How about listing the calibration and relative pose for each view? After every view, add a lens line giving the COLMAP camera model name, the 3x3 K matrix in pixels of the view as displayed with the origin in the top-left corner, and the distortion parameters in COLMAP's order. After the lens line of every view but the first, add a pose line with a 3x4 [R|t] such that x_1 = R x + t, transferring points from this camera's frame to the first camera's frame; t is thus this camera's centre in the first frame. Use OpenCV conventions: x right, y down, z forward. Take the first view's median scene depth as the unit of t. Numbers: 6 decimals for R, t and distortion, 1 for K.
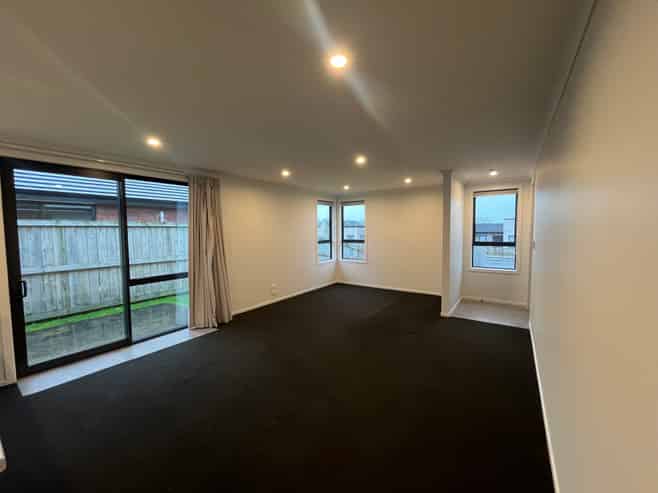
lens RADIAL K [[266.9, 0, 328.2], [0, 266.9, 245.2], [0, 0, 1]] dist [-0.006526, -0.000071]
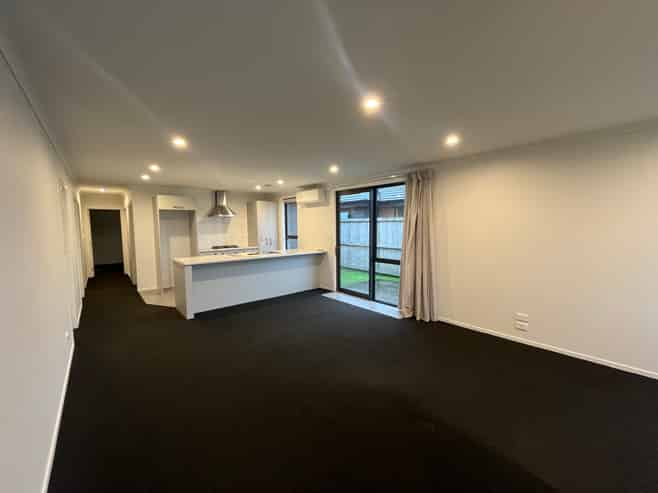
lens RADIAL K [[266.9, 0, 328.2], [0, 266.9, 245.2], [0, 0, 1]] dist [-0.006526, -0.000071]
pose [[-0.250346, 0.081091, -0.964754, 0.632026], [-0.050893, 0.994006, 0.096756, -0.057534], [0.966818, 0.073321, -0.244719, 0.939983]]
